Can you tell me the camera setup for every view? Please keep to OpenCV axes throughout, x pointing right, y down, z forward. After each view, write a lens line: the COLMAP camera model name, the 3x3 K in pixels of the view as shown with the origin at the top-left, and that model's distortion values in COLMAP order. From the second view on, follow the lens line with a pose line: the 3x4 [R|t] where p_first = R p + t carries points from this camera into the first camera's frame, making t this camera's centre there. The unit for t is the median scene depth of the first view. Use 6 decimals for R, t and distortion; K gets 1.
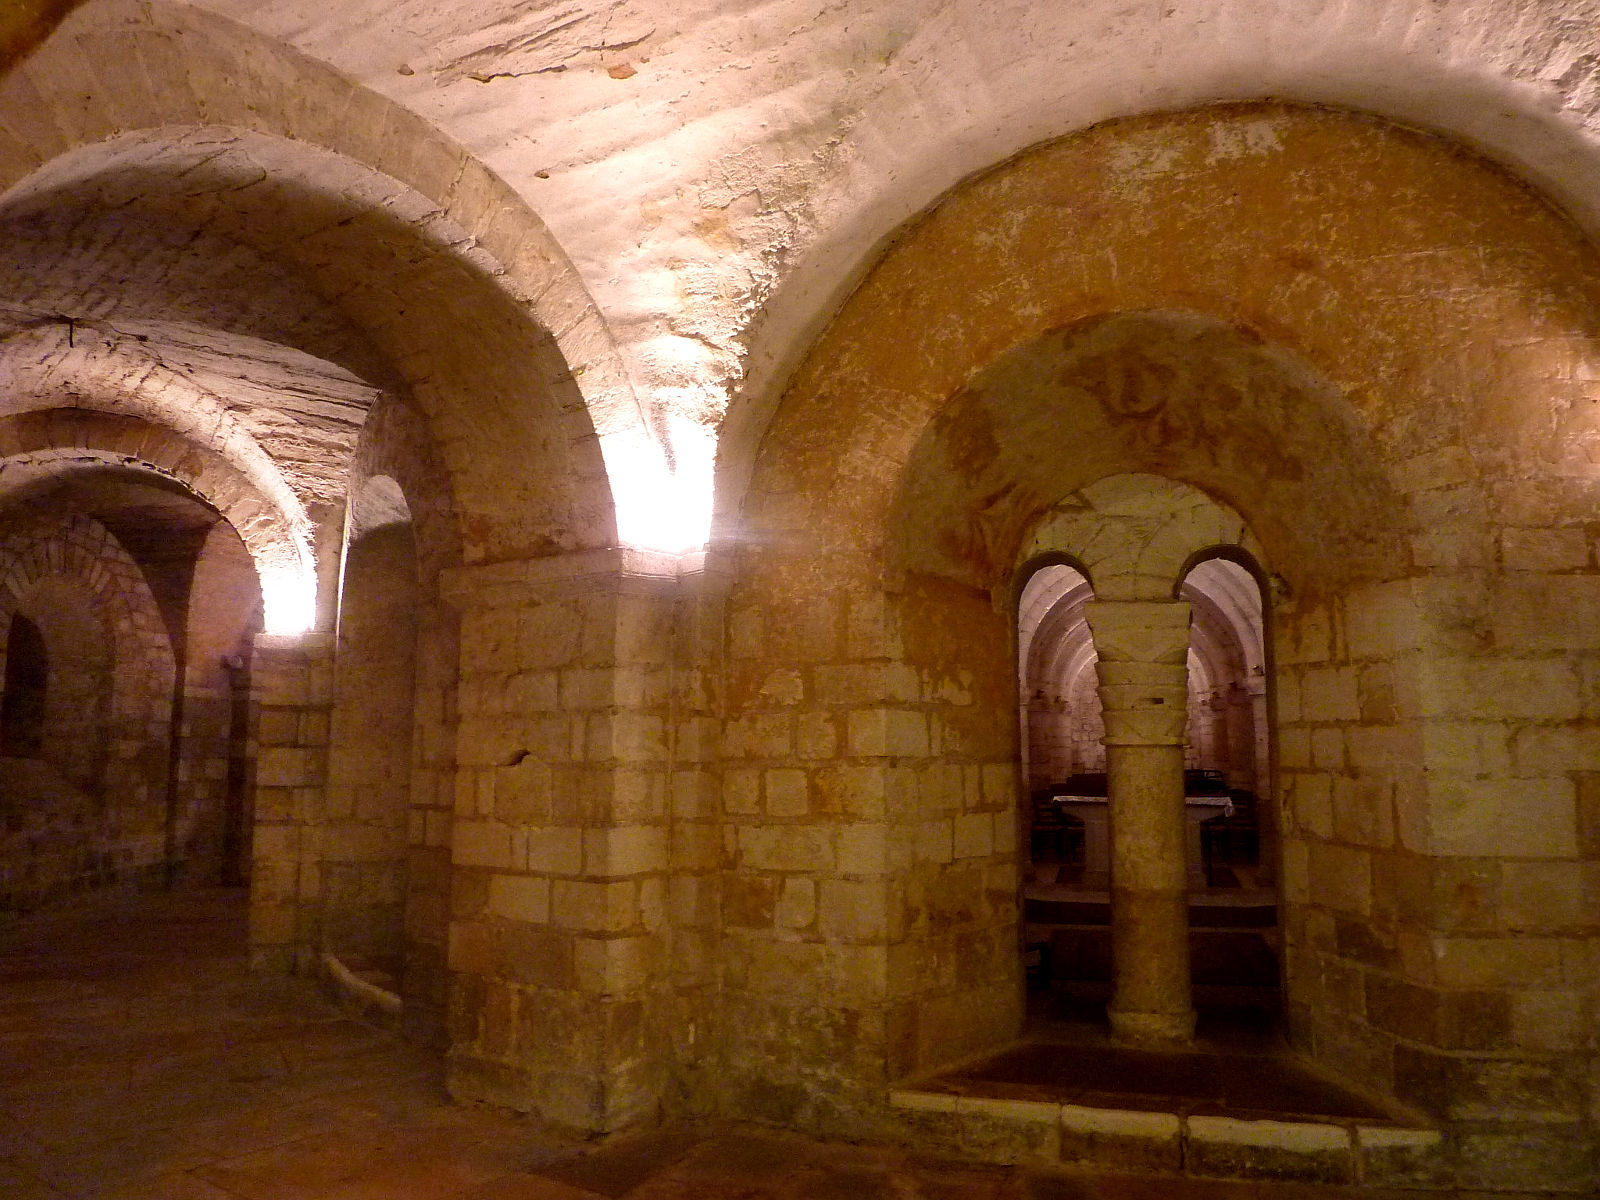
lens RADIAL K [[1198.2, 0, 800.1], [0, 1198.2, 592.3], [0, 0, 1]] dist [-0.015260, -0.035005]
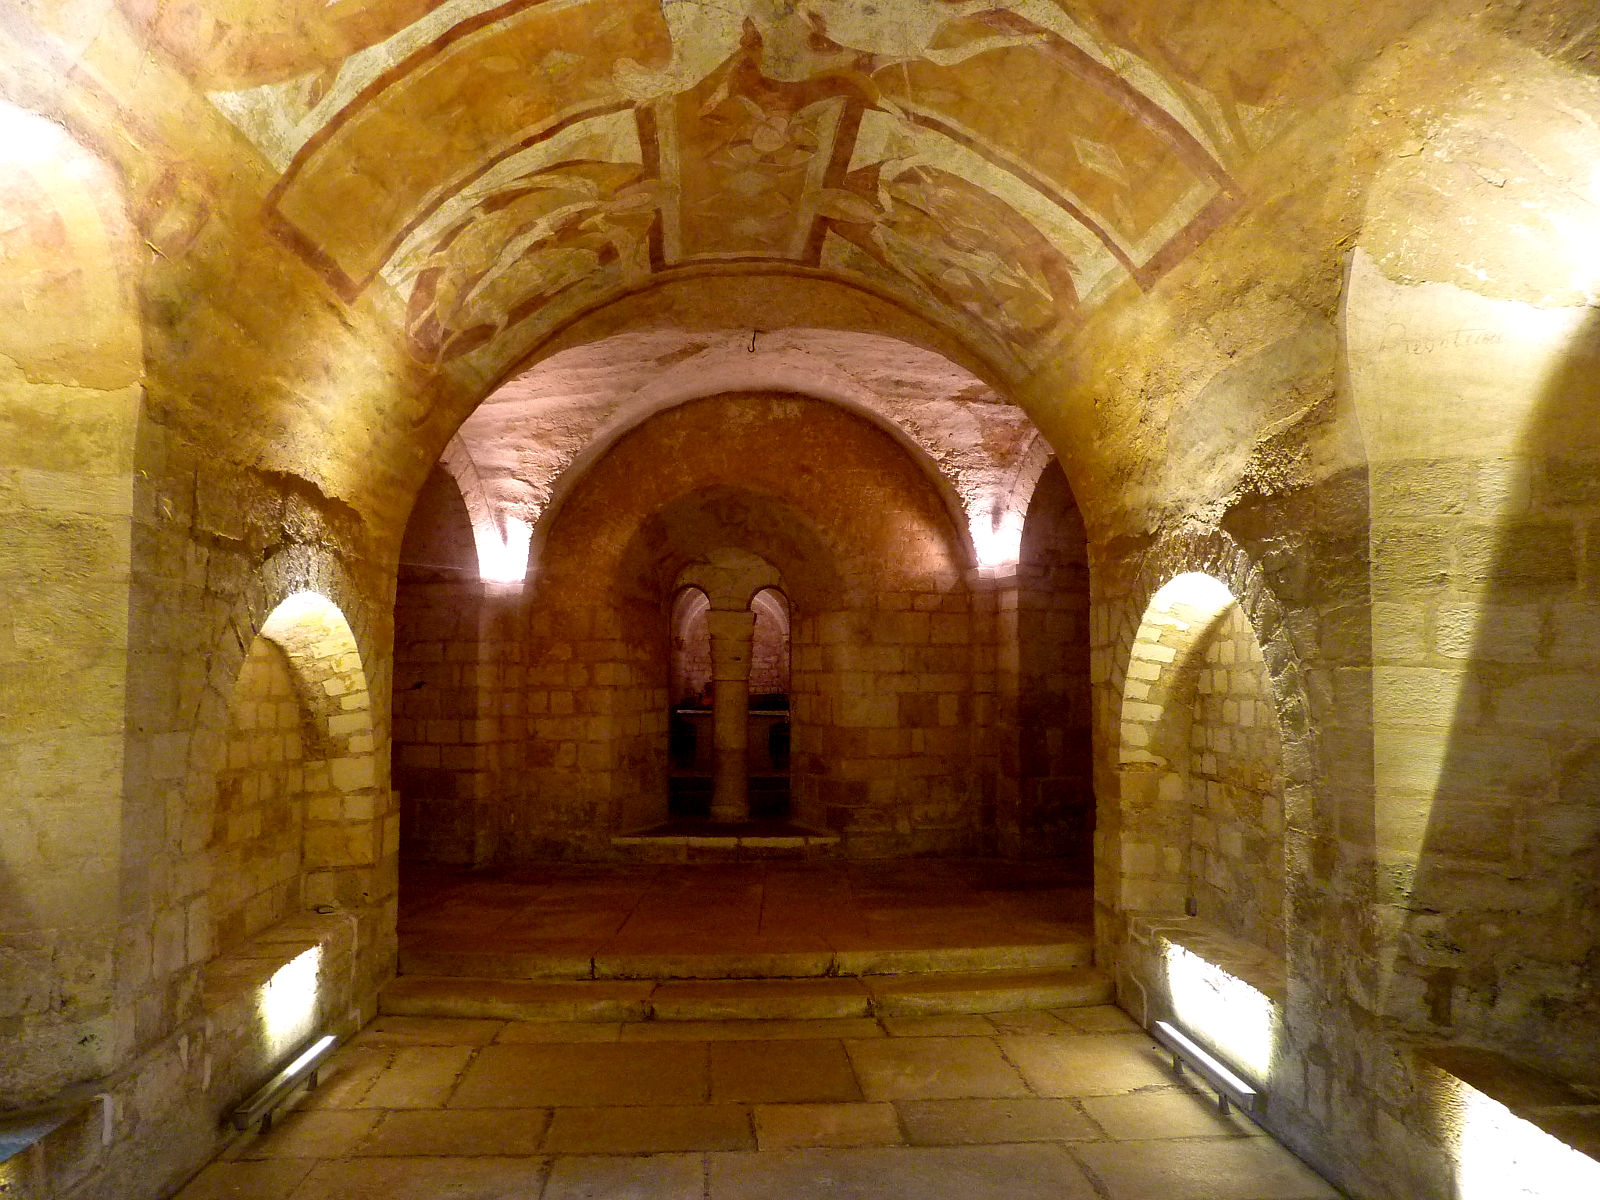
lens RADIAL K [[1198.2, 0, 809.5], [0, 1198.2, 604.1], [0, 0, 1]] dist [-0.015260, -0.035005]
pose [[0.946273, 0.022649, 0.322575, -0.274711], [-0.045588, 0.996925, 0.063735, -0.152083], [-0.320140, -0.075016, 0.944396, -1.067347]]
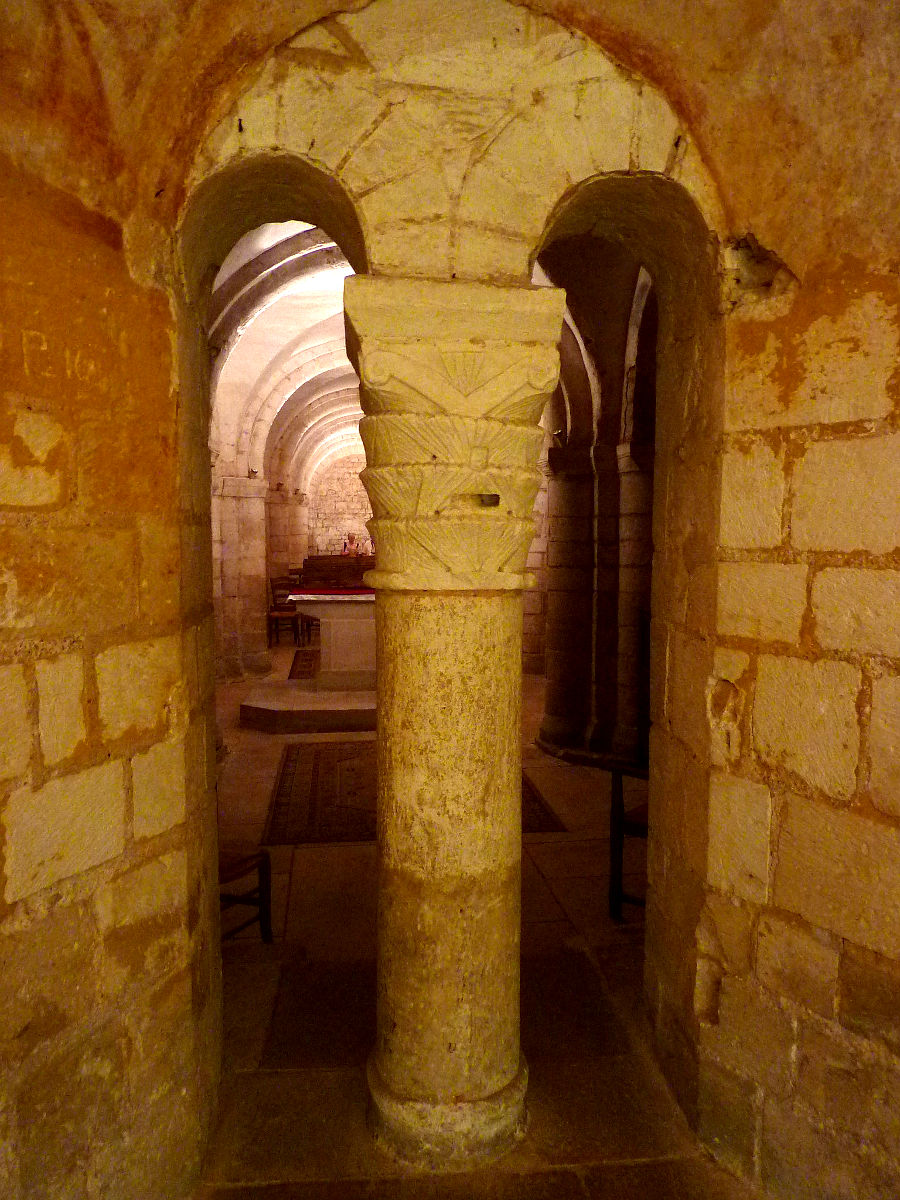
lens RADIAL K [[898.7, 0, 445.2], [0, 898.7, 601.1], [0, 0, 1]] dist [-0.015260, -0.035005]
pose [[0.931470, -0.028062, 0.362733, 0.160743], [-0.048516, 0.978535, 0.200287, 0.062996], [-0.360568, -0.204160, 0.910115, 0.714341]]
